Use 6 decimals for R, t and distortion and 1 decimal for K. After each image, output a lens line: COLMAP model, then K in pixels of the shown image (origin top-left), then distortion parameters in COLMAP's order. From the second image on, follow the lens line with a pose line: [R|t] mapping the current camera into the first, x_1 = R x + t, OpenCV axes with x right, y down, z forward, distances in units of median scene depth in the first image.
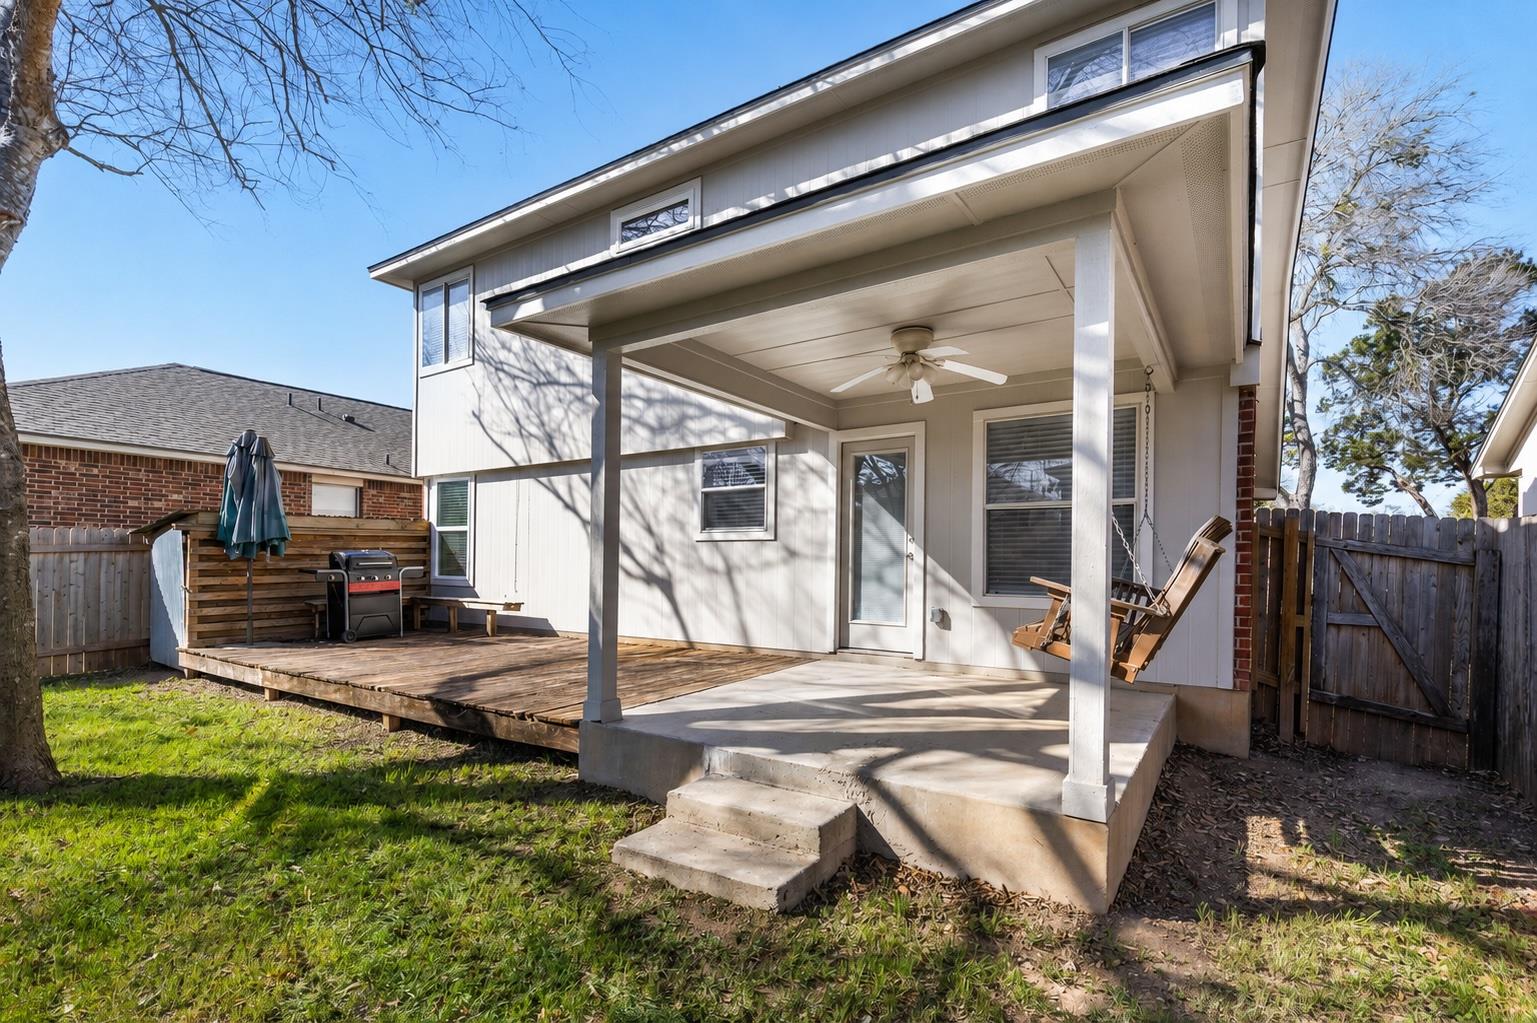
lens RADIAL K [[707.4, 0, 764.6], [0, 707.4, 563.2], [0, 0, 1]] dist [0.003326, -0.000945]
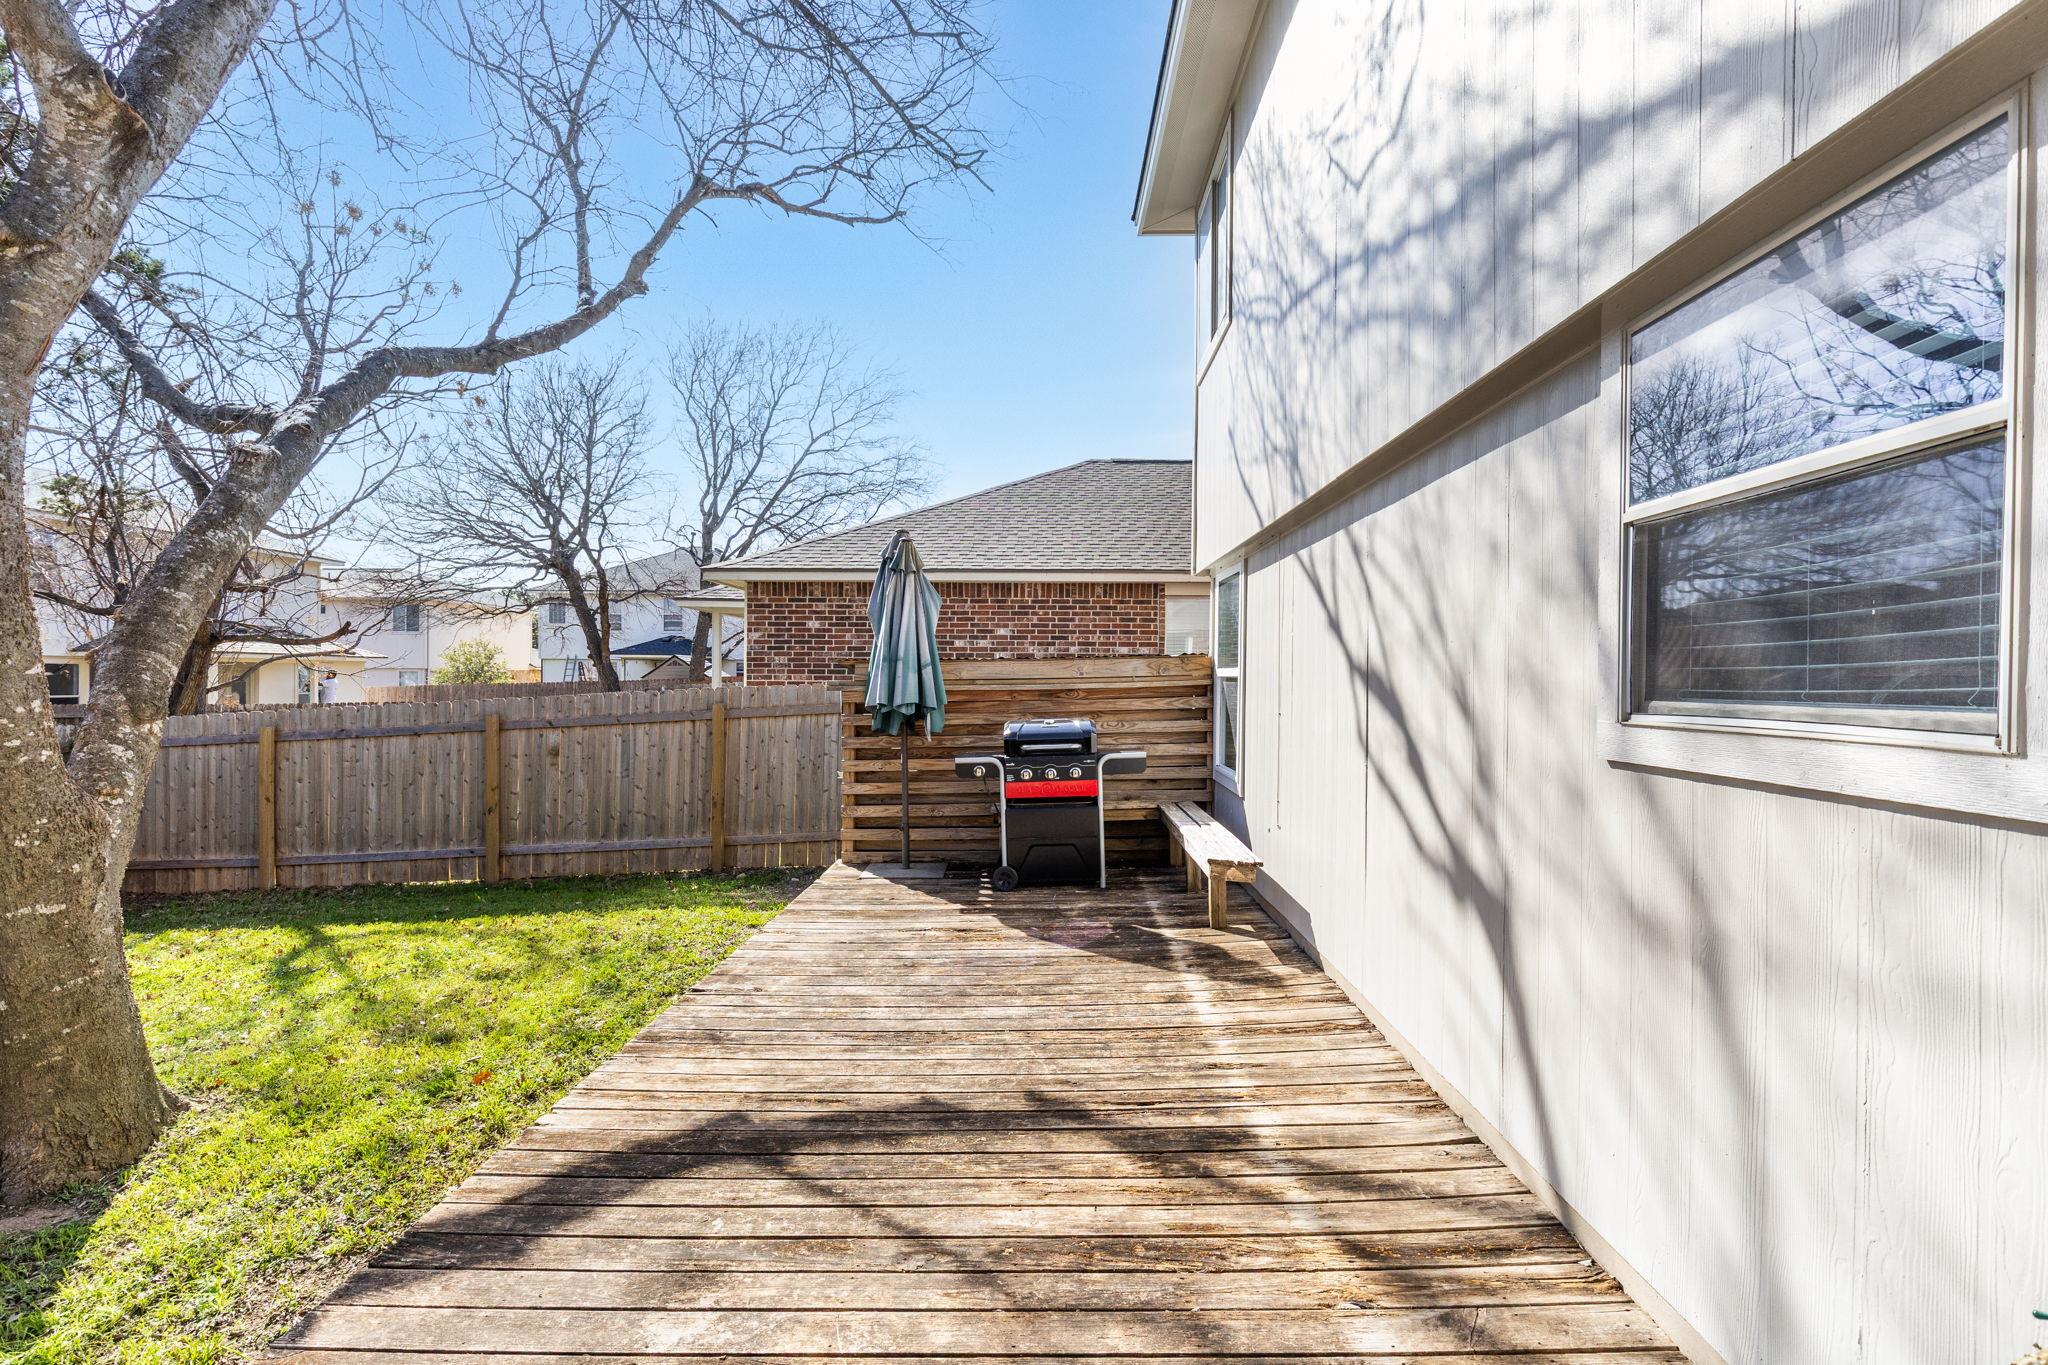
lens RADIAL K [[942.5, 0, 1036.0], [0, 942.5, 685.6], [0, 0, 1]] dist [0.003326, -0.000945]
pose [[0.548782, 0.000658, -0.835966, 0.052629], [0.004153, 0.999985, 0.003514, -0.054644], [0.835956, -0.005400, 0.548771, 0.662934]]
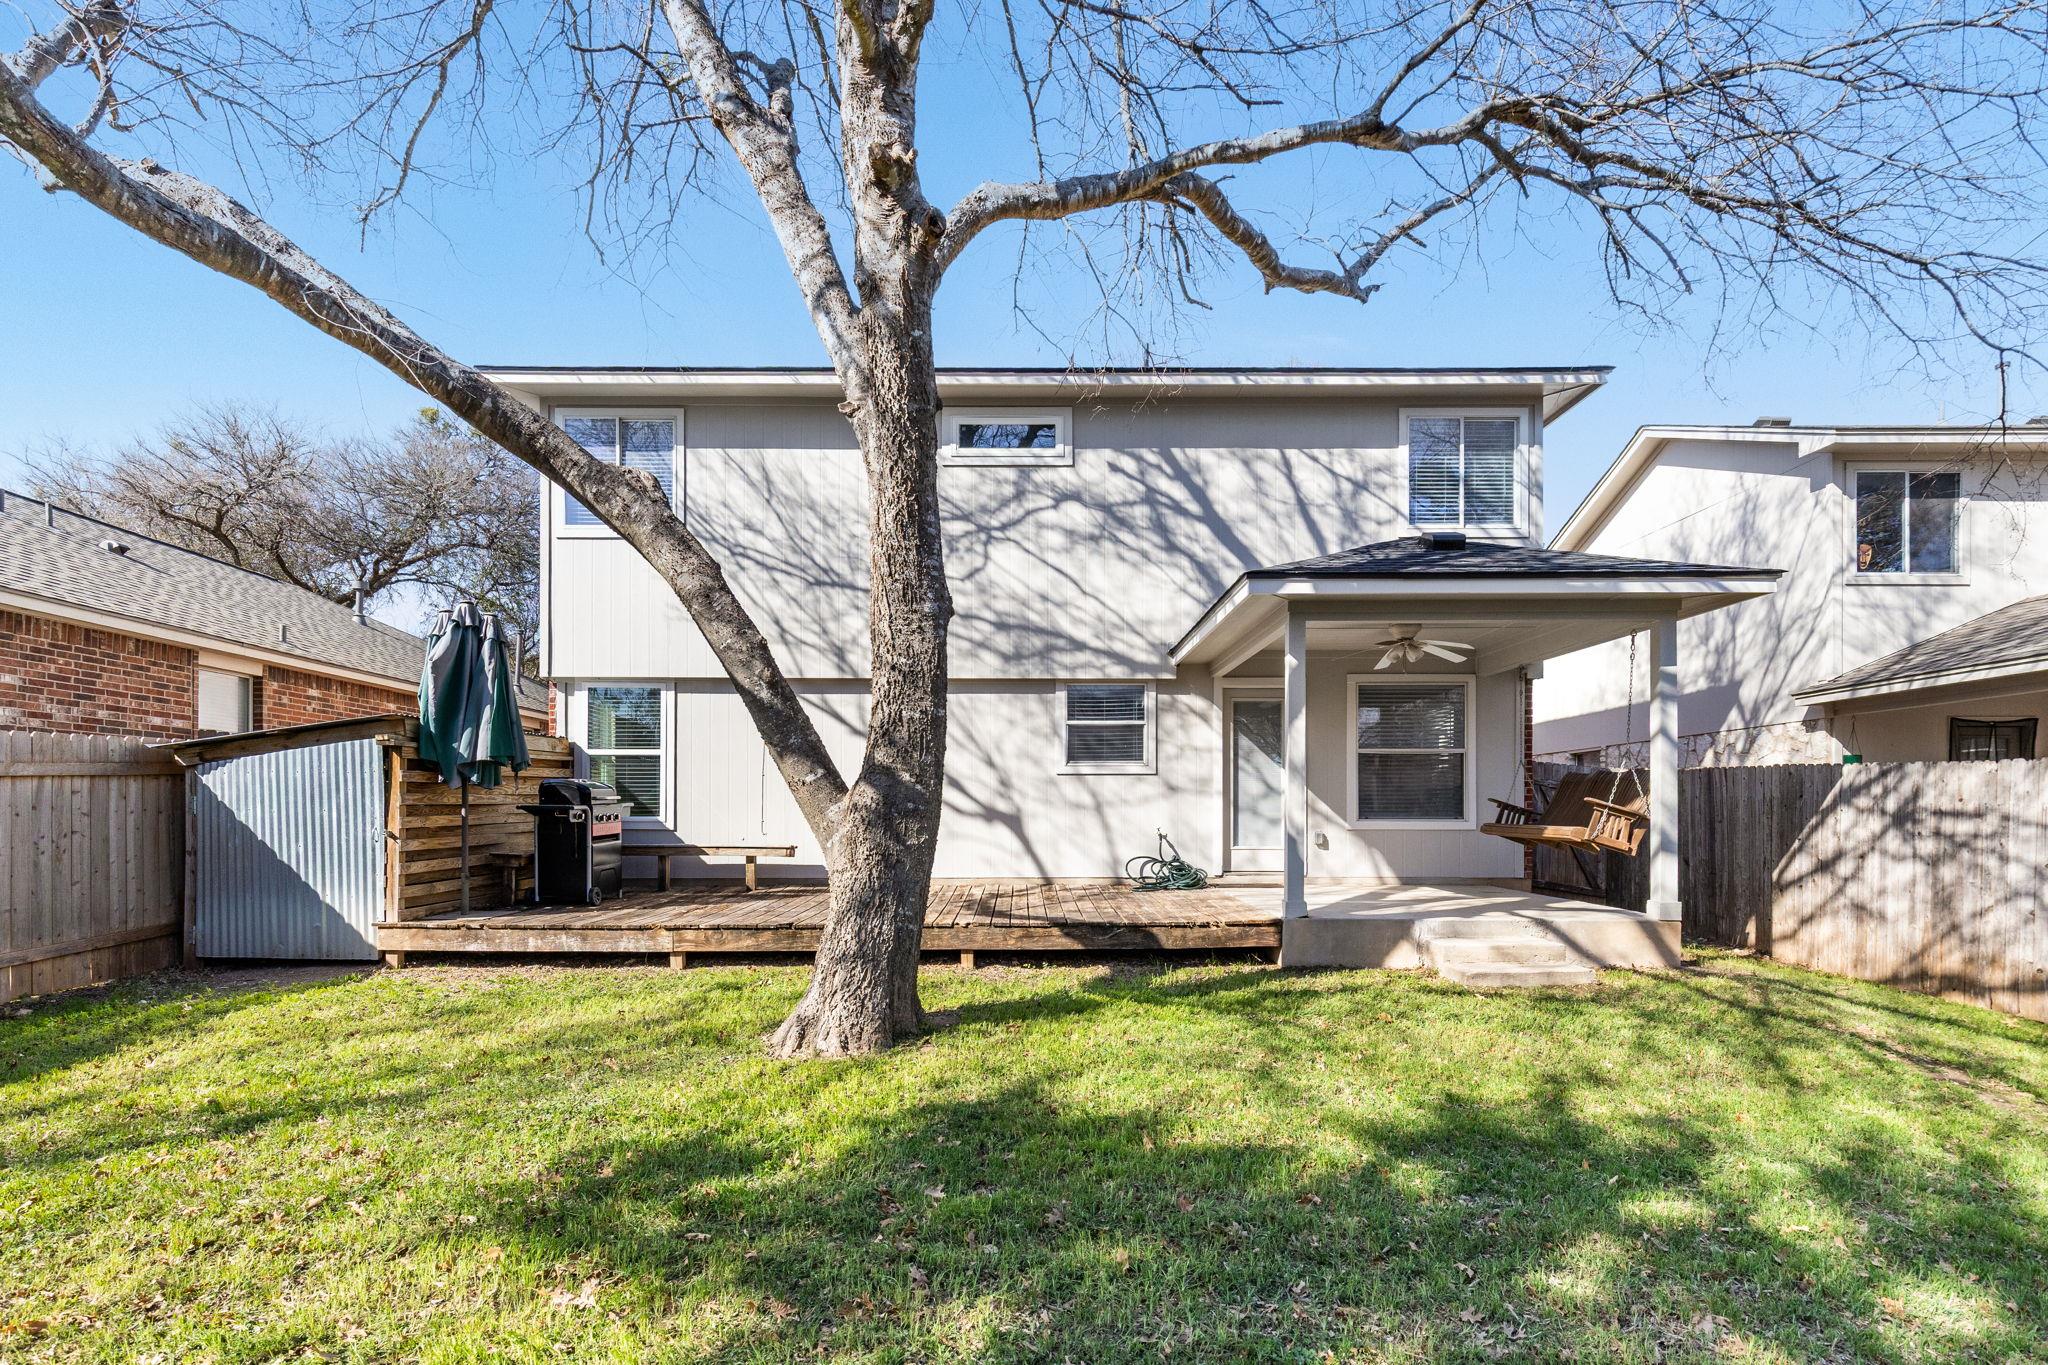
lens RADIAL K [[942.5, 0, 1016.1], [0, 942.5, 821.5], [0, 0, 1]] dist [0.003326, -0.000945]
pose [[0.837827, -0.010079, 0.545842, -0.816811], [0.003747, 0.999912, 0.012712, 0.015538], [-0.545923, -0.008606, 0.837791, -0.064841]]
